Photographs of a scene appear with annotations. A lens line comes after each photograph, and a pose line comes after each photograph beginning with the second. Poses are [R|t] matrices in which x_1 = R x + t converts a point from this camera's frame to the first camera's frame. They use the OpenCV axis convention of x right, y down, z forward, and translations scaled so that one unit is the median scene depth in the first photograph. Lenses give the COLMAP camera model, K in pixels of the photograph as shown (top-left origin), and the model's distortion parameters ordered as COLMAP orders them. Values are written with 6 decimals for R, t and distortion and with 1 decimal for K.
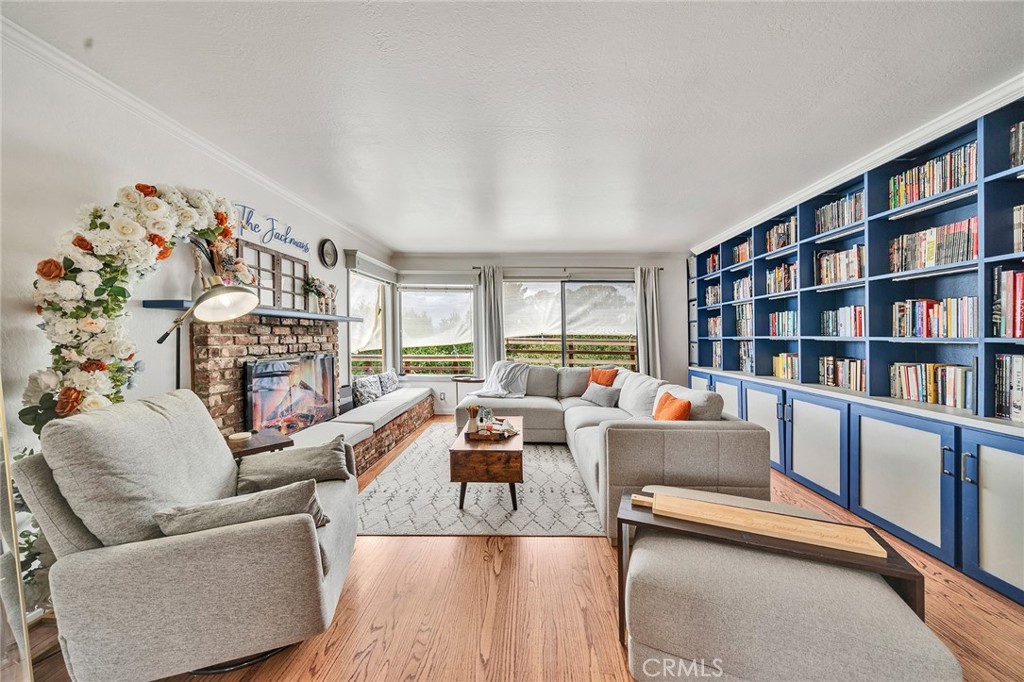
lens RADIAL K [[357.0, 0, 502.1], [0, 357.0, 350.0], [0, 0, 1]] dist [-0.002905, -0.000258]
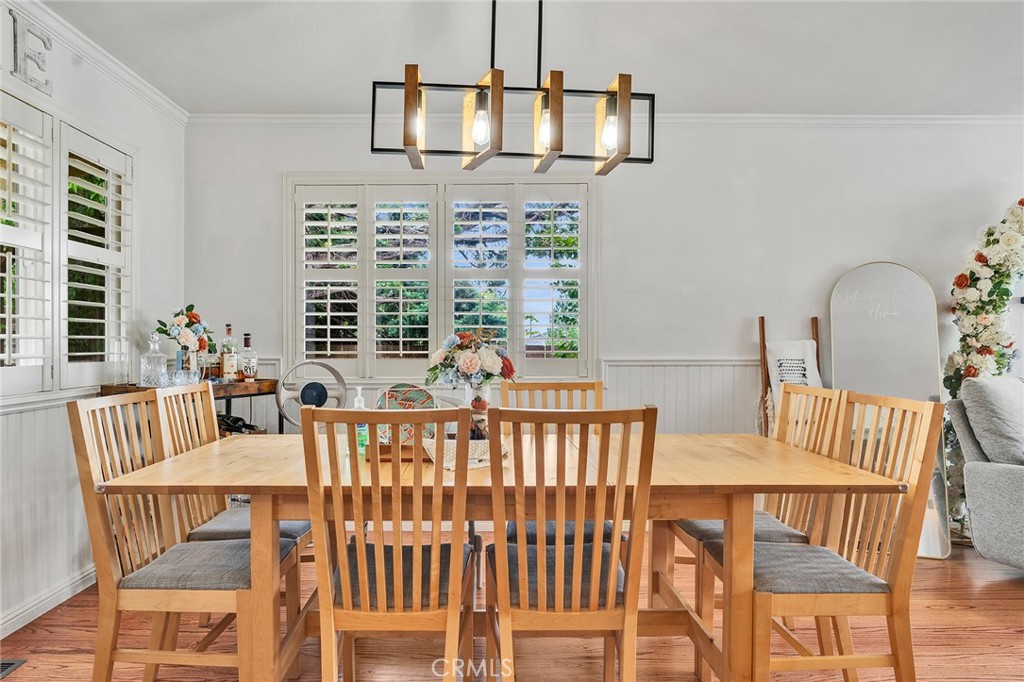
lens RADIAL K [[601.8, 0, 512.0], [0, 601.8, 341.0], [0, 0, 1]] dist [-0.018519, 0.001188]
pose [[0.076562, -0.006347, -0.997045, 0.901498], [-0.045598, 0.998911, -0.009860, 0.110250], [0.996022, 0.046218, 0.076189, -0.903466]]
